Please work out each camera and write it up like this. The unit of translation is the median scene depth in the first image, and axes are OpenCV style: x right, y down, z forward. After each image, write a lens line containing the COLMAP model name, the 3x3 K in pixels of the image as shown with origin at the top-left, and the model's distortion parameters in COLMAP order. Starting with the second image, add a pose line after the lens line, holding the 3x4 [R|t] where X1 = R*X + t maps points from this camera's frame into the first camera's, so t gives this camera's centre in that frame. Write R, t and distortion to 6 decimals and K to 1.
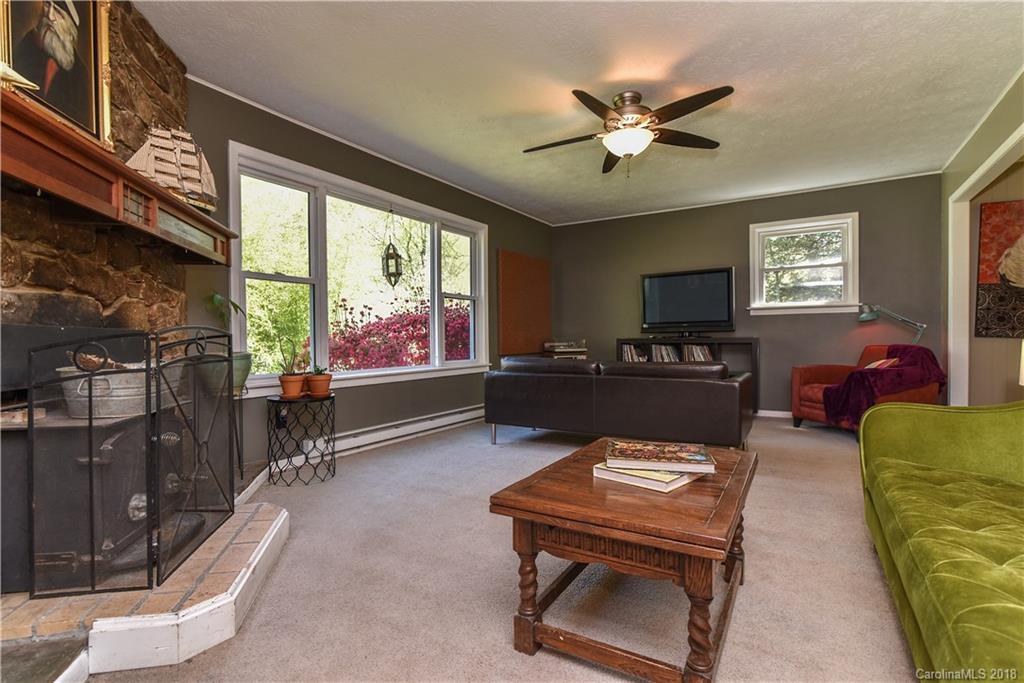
lens RADIAL K [[505.4, 0, 512.3], [0, 505.4, 338.4], [0, 0, 1]] dist [0.004470, 0.000675]
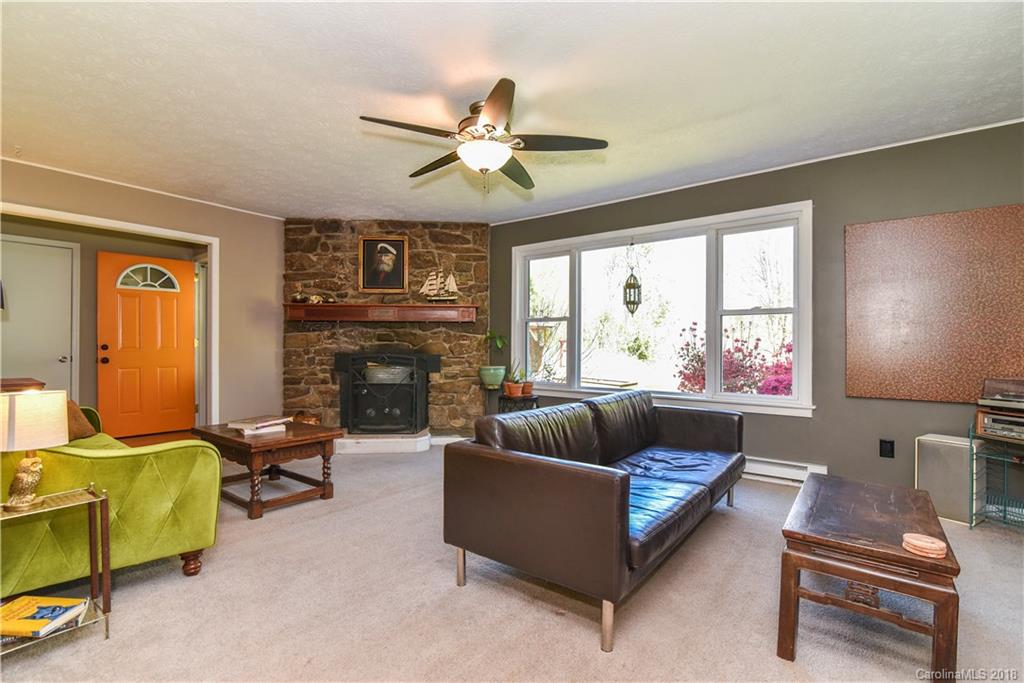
lens RADIAL K [[469.2, 0, 517.9], [0, 469.2, 342.1], [0, 0, 1]] dist [-0.019312, 0.001312]
pose [[-0.109851, 0.009639, -0.993901, 0.909880], [-0.003696, 0.999942, 0.010106, -0.059419], [0.993941, 0.004784, -0.109809, 1.002036]]
